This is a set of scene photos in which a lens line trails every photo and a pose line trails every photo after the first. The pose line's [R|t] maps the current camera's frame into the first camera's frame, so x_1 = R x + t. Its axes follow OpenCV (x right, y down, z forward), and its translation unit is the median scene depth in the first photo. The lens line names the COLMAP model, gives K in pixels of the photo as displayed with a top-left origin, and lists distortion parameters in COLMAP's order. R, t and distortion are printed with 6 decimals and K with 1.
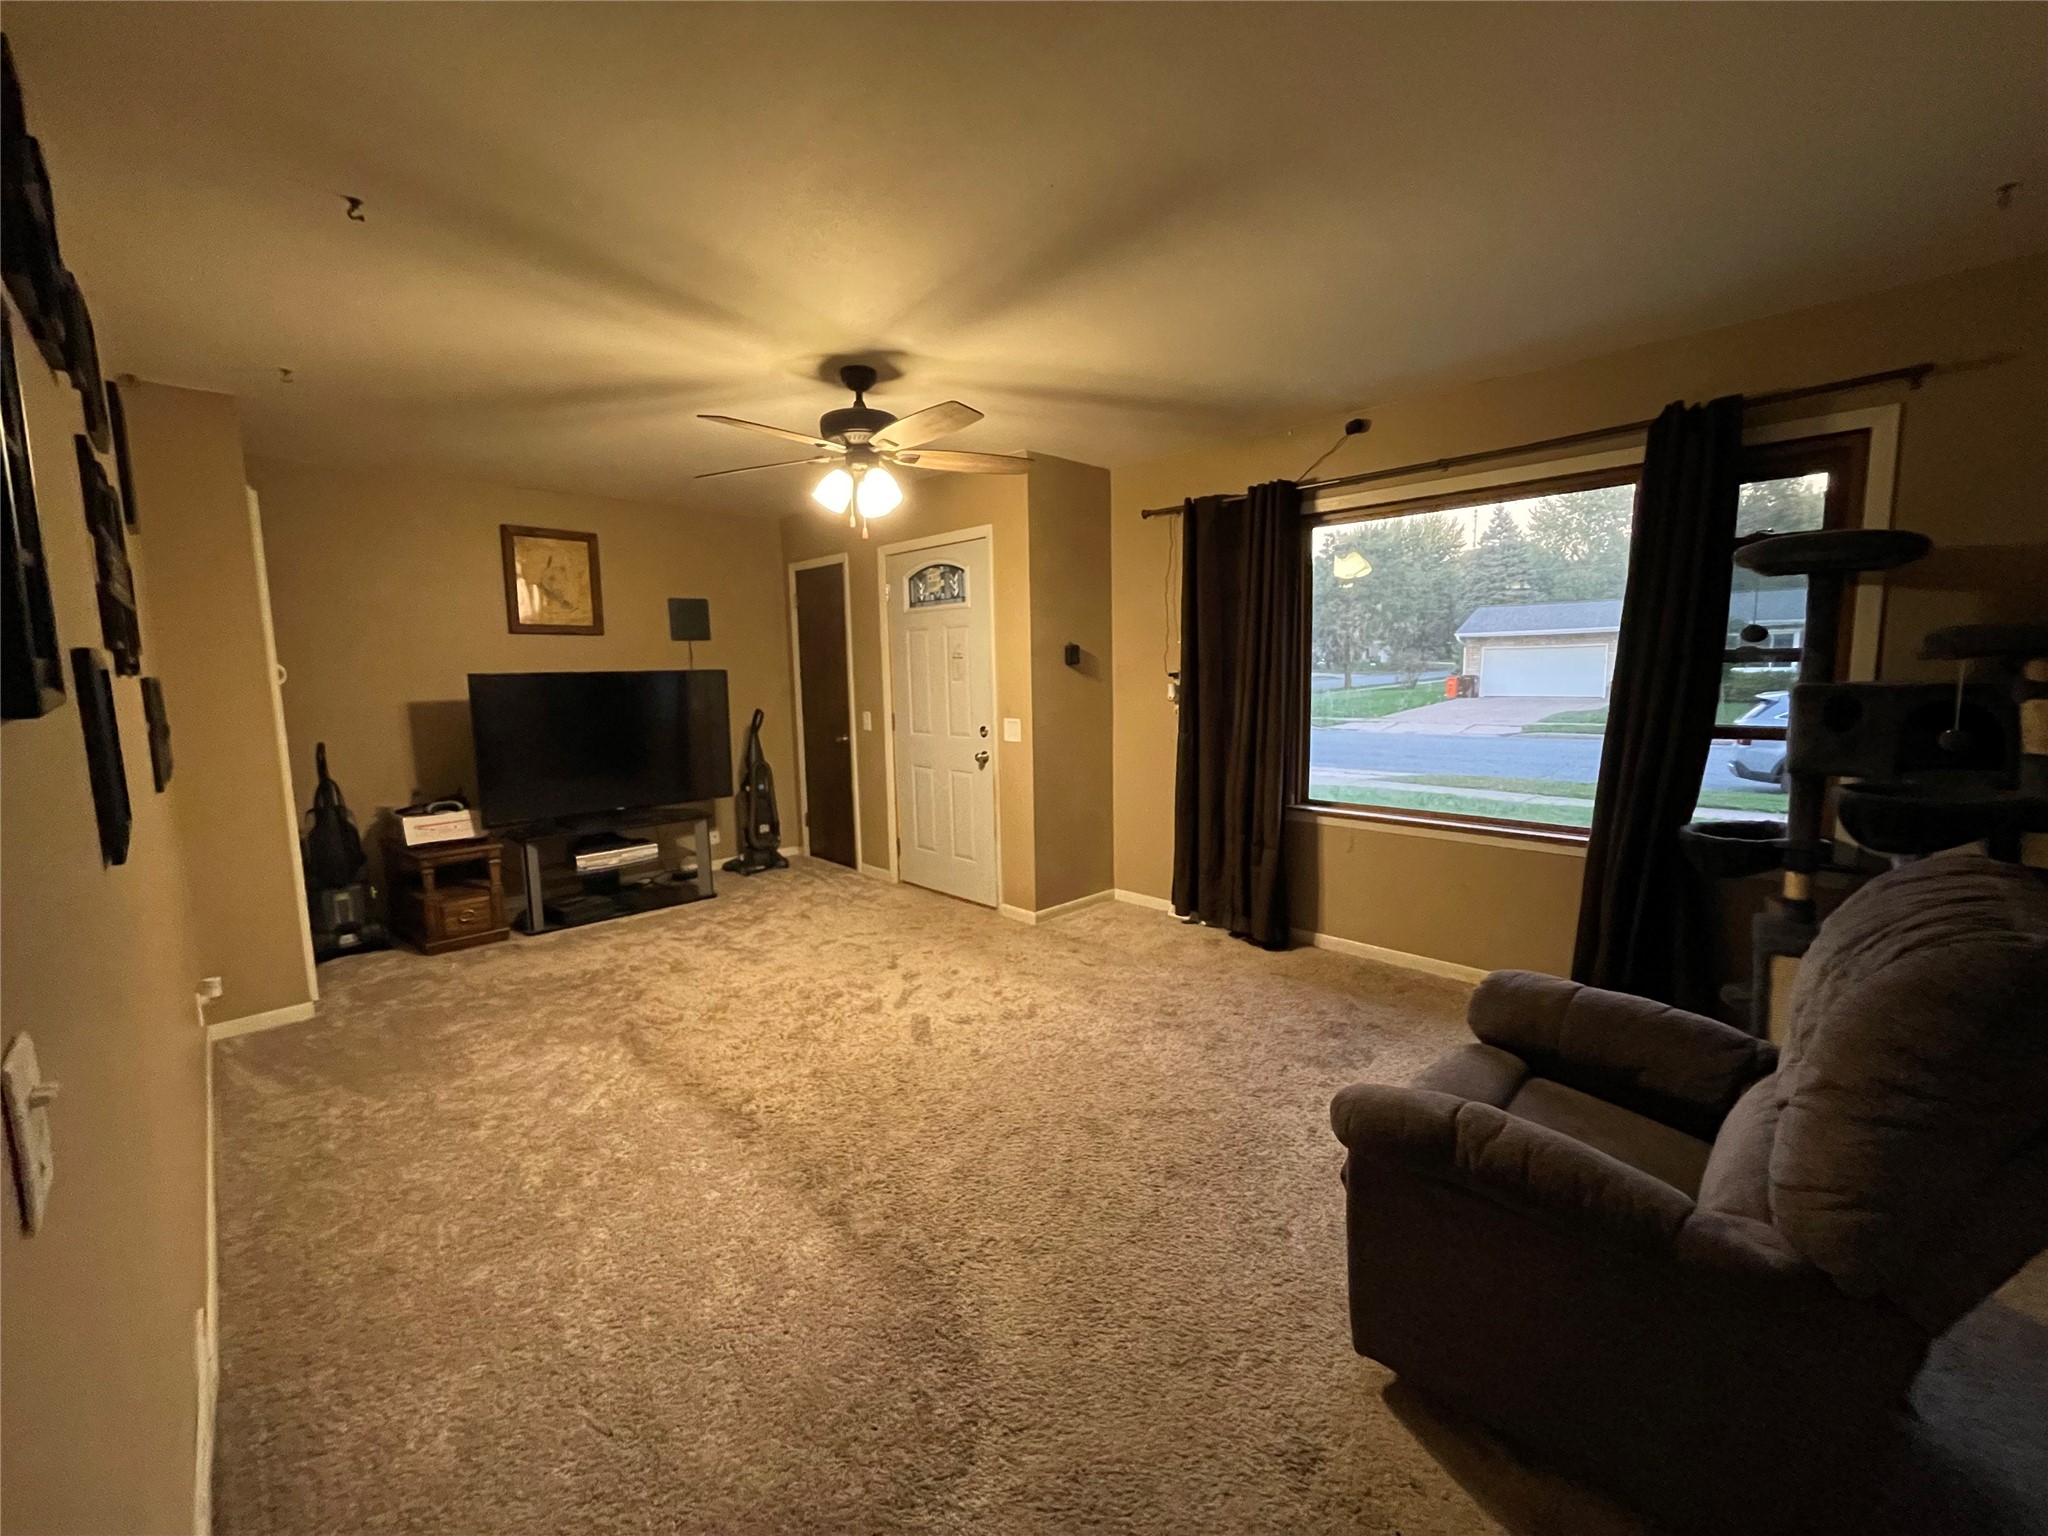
lens RADIAL K [[829.3, 0, 1021.0], [0, 829.3, 765.8], [0, 0, 1]] dist [-0.000937, -0.000515]
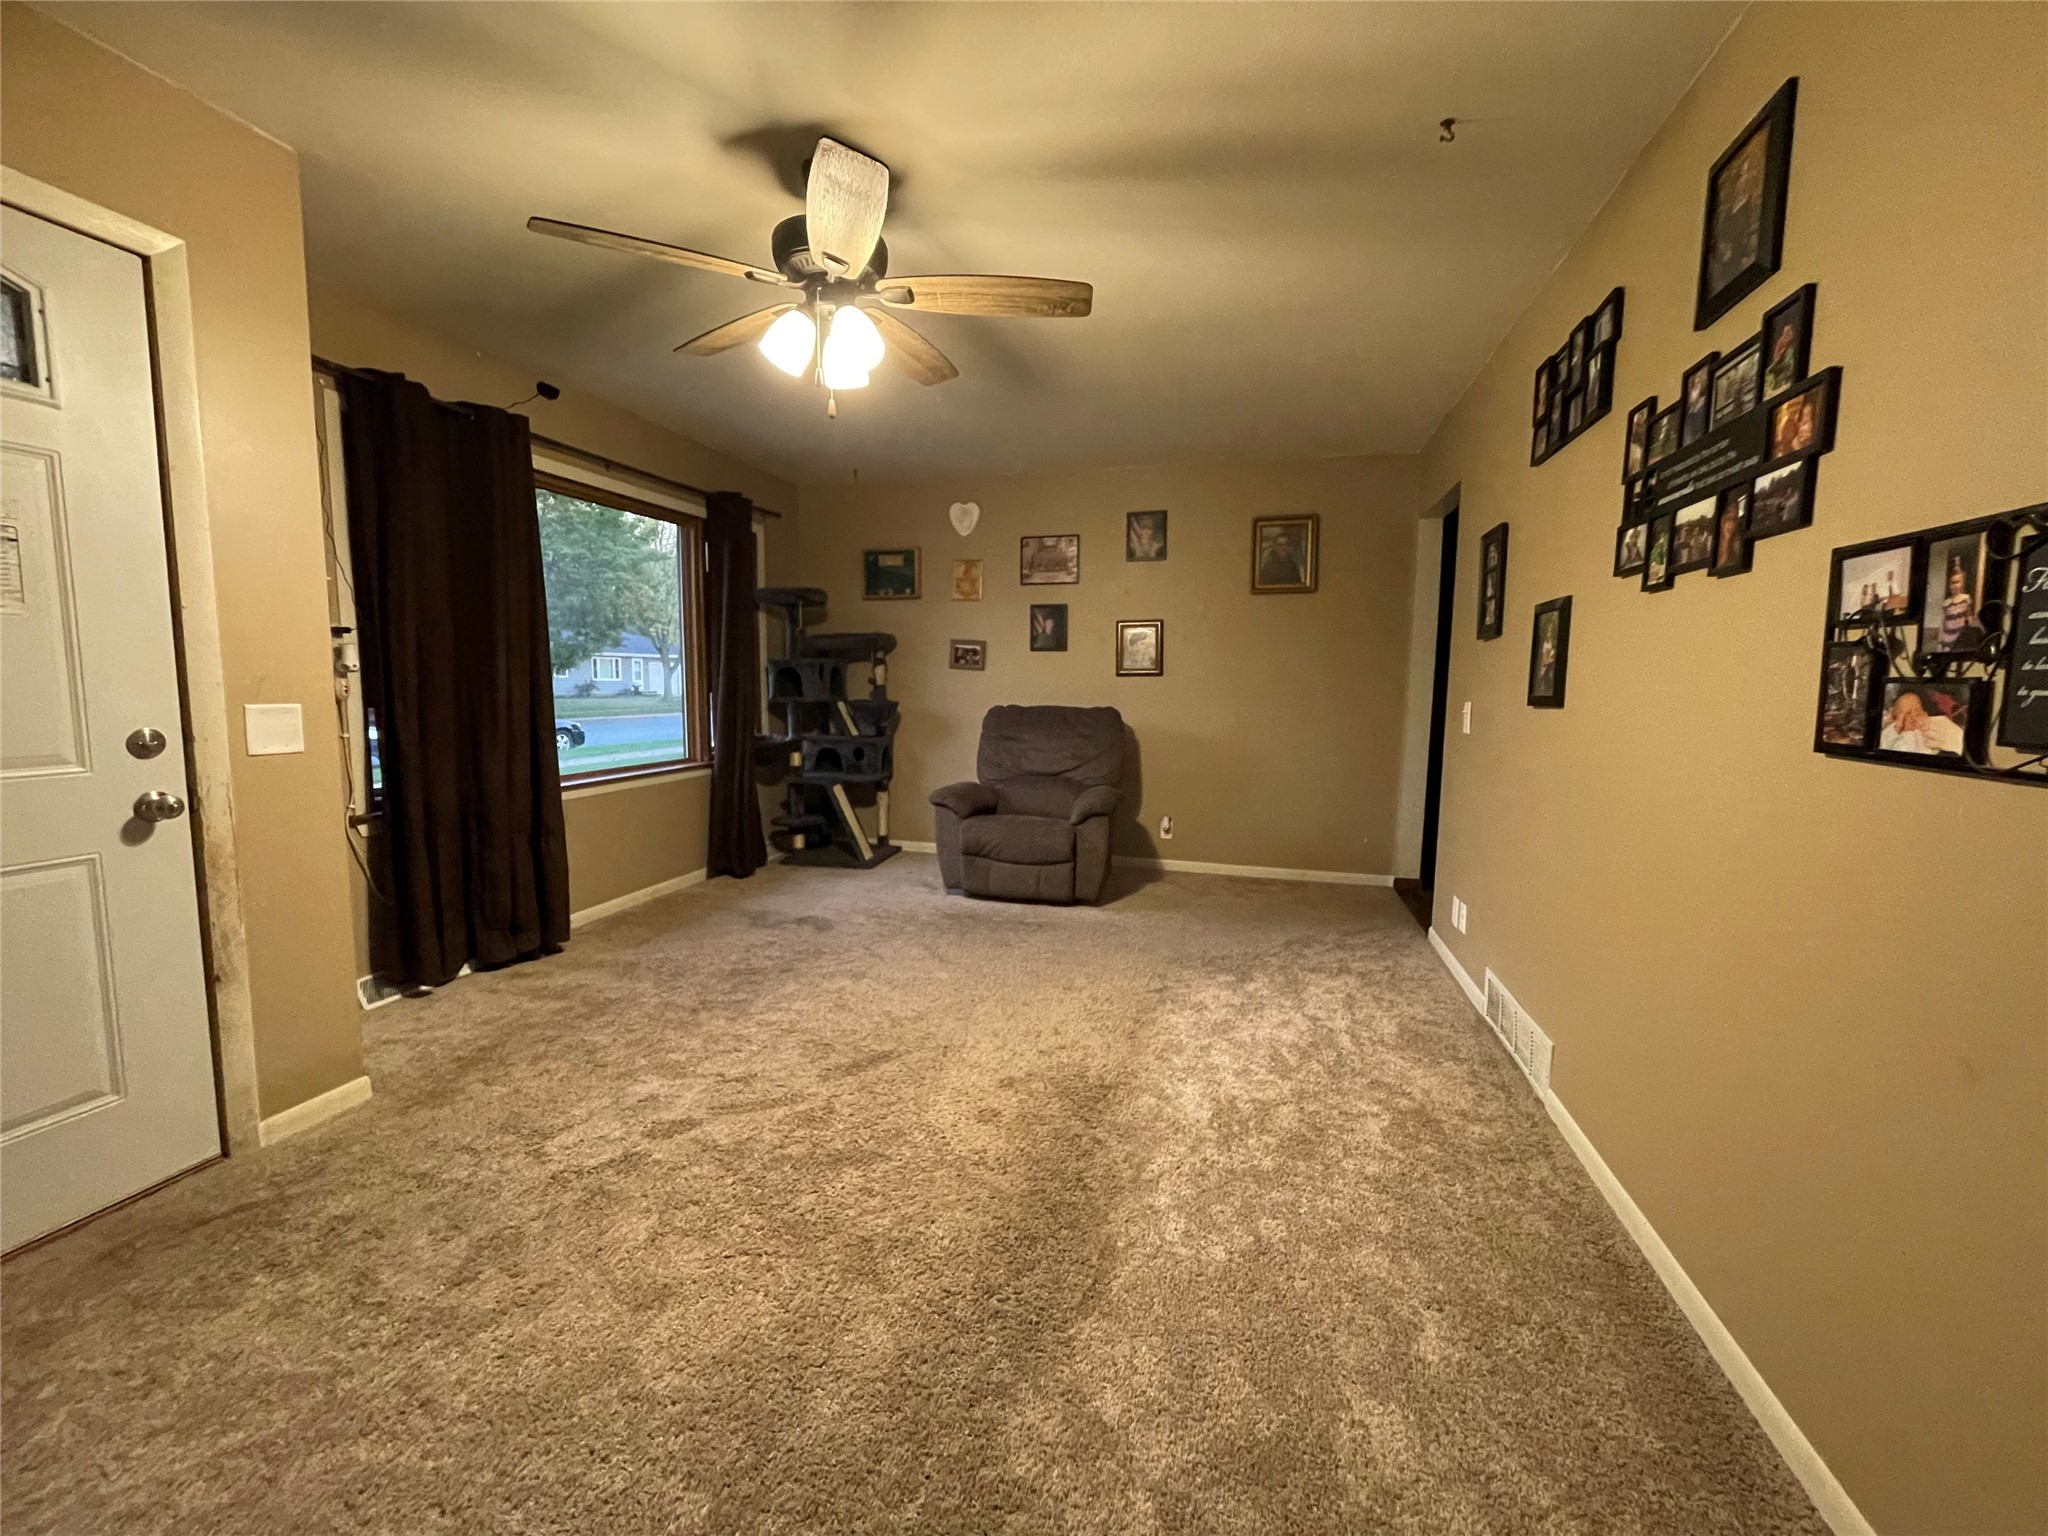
lens RADIAL K [[829.3, 0, 1021.0], [0, 829.3, 765.8], [0, 0, 1]] dist [-0.000937, -0.000515]
pose [[-0.504531, -0.076787, 0.859972, -0.712499], [0.102510, 0.983665, 0.147972, -0.054800], [-0.857287, 0.162812, -0.488418, 1.002015]]
